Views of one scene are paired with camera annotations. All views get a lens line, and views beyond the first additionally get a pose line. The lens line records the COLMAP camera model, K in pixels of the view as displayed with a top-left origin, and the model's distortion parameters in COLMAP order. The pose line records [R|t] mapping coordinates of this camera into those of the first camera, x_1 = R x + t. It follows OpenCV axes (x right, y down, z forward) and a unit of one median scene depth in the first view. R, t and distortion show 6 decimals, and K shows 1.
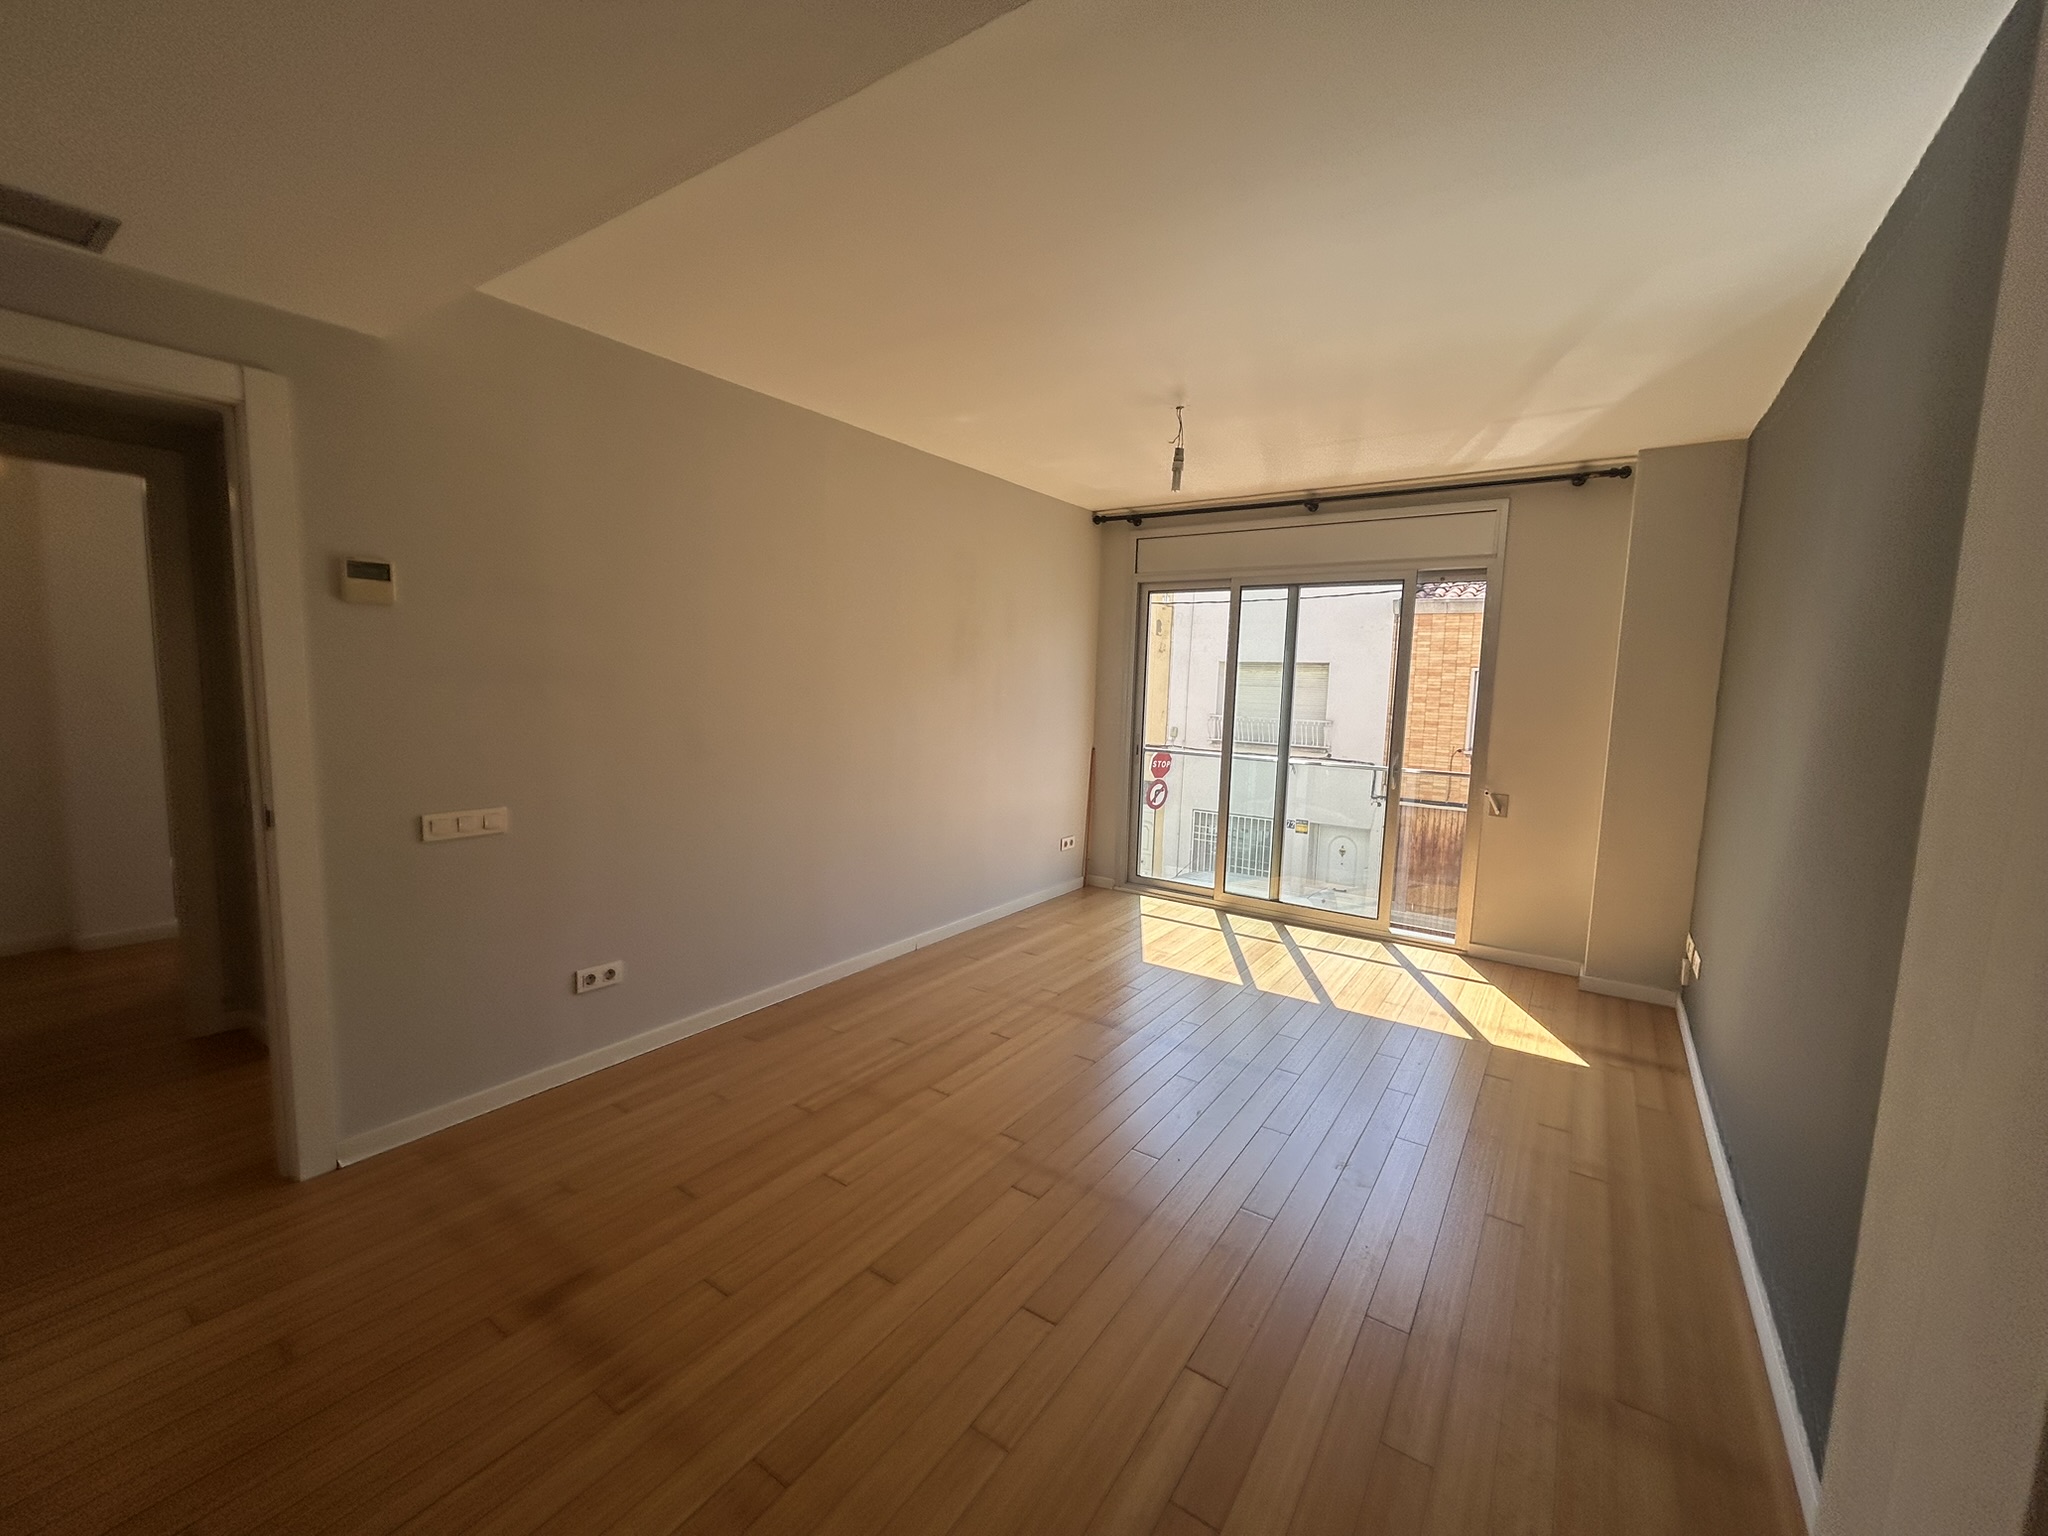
lens RADIAL K [[825.8, 0, 1018.8], [0, 825.8, 788.5], [0, 0, 1]] dist [-0.004151, 0.002646]
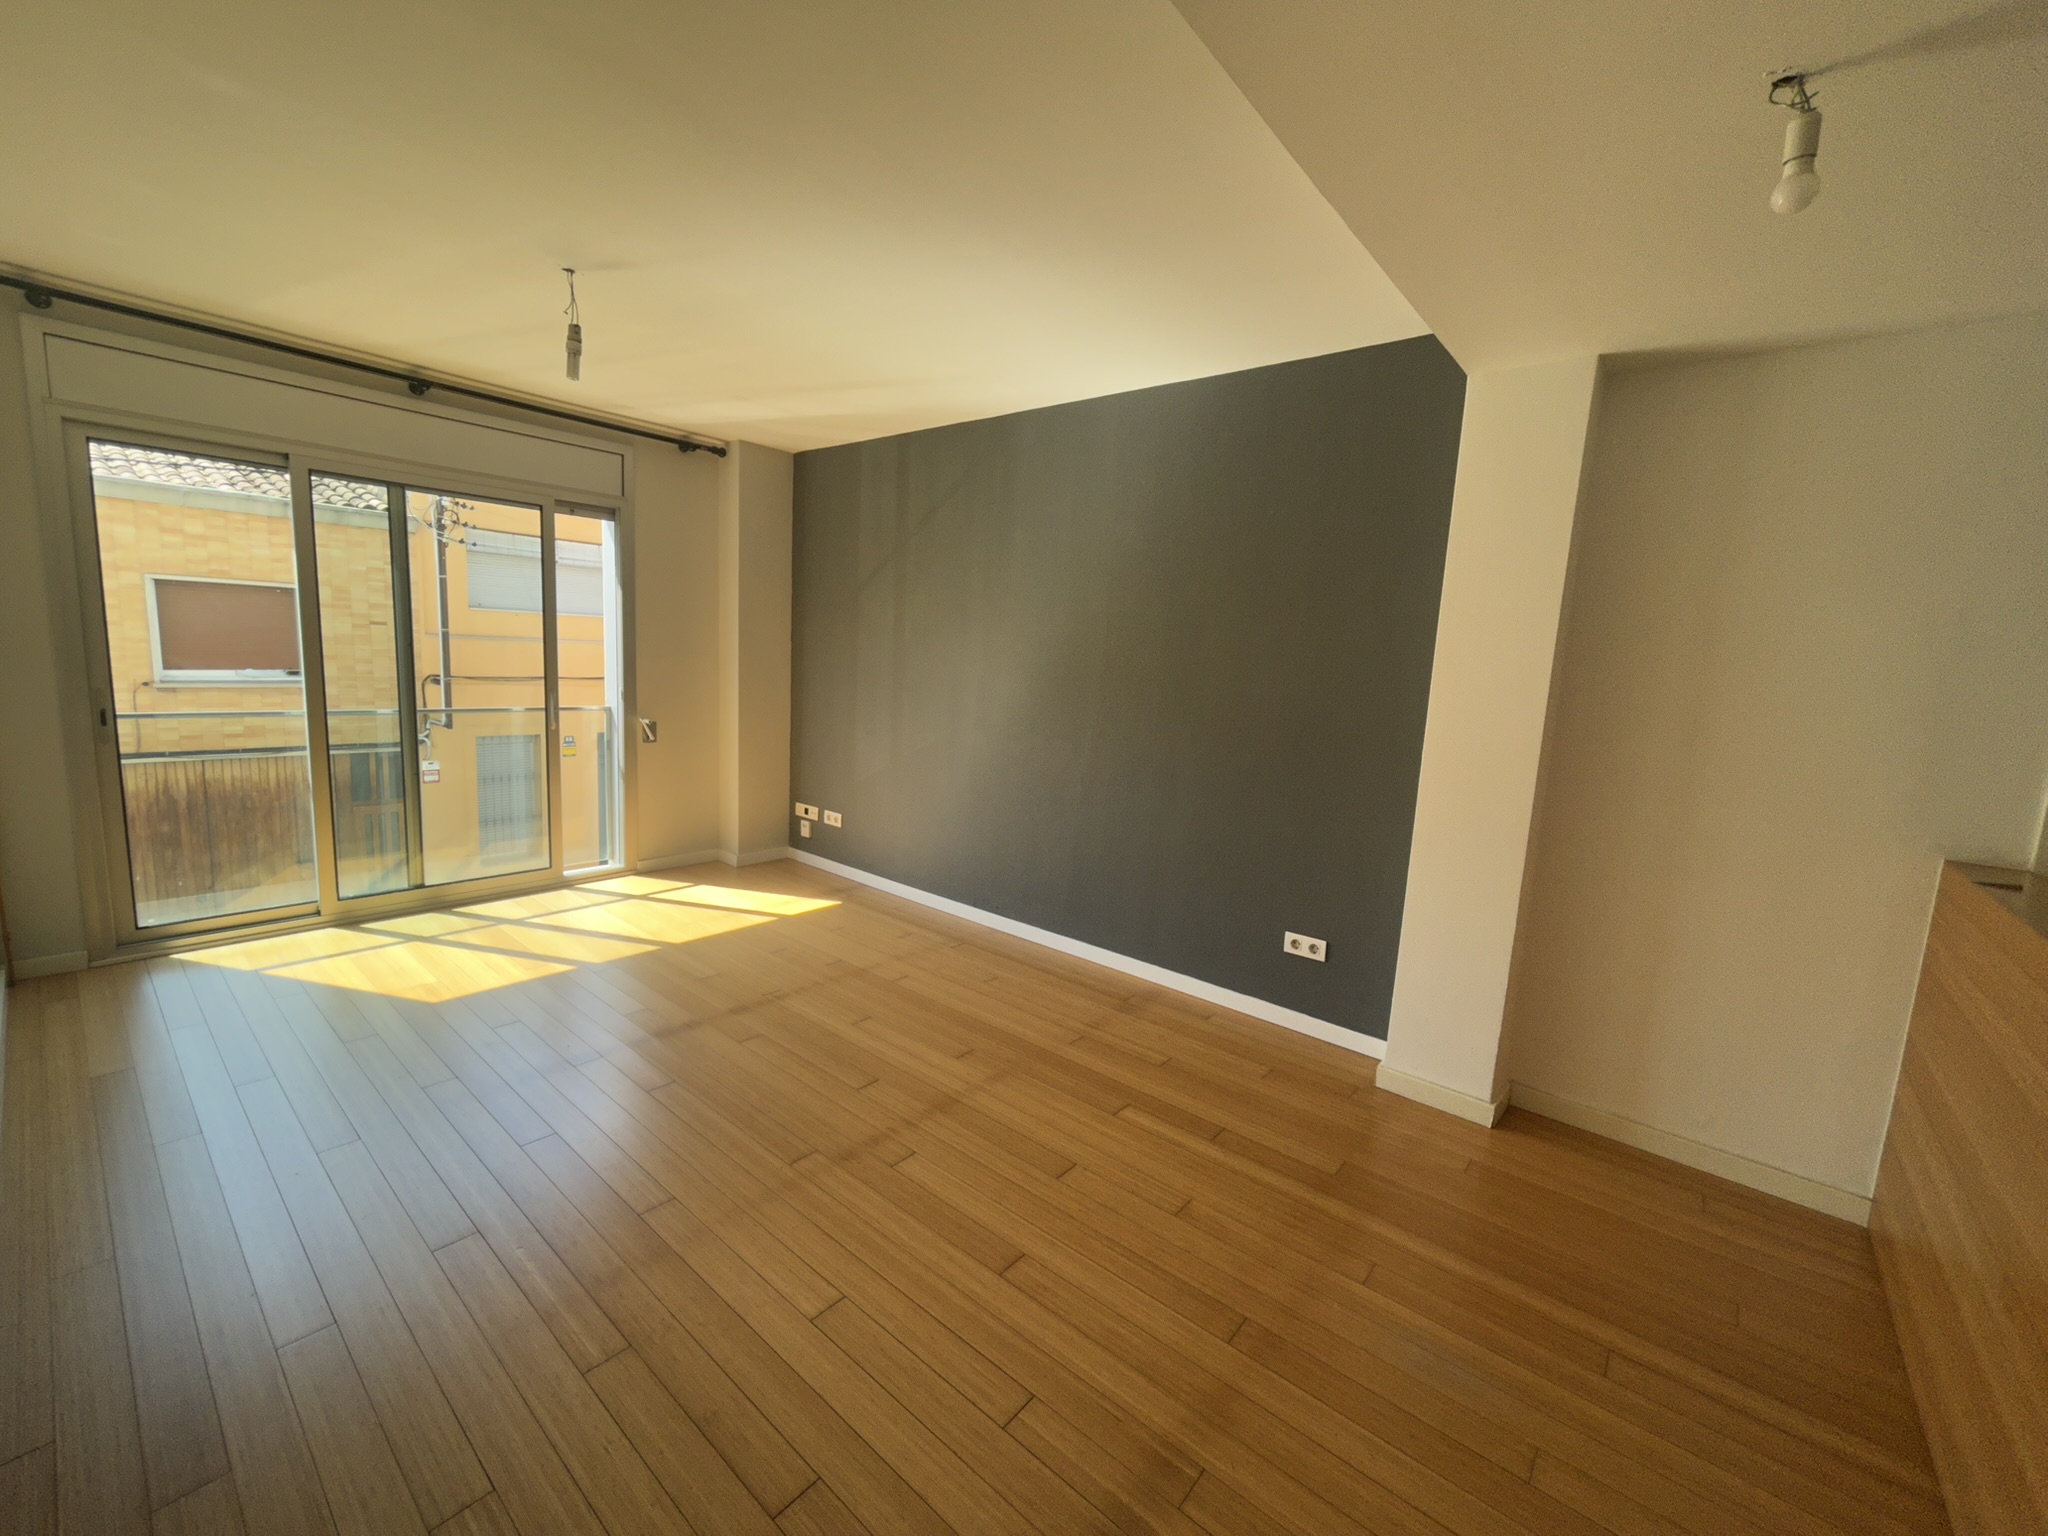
lens RADIAL K [[825.8, 0, 1018.9], [0, 825.8, 783.8], [0, 0, 1]] dist [-0.004151, 0.002646]
pose [[0.101203, -0.182063, 0.978065, -0.442120], [0.083767, 0.981181, 0.173975, -0.058752], [-0.991333, 0.064323, 0.114549, 0.367245]]
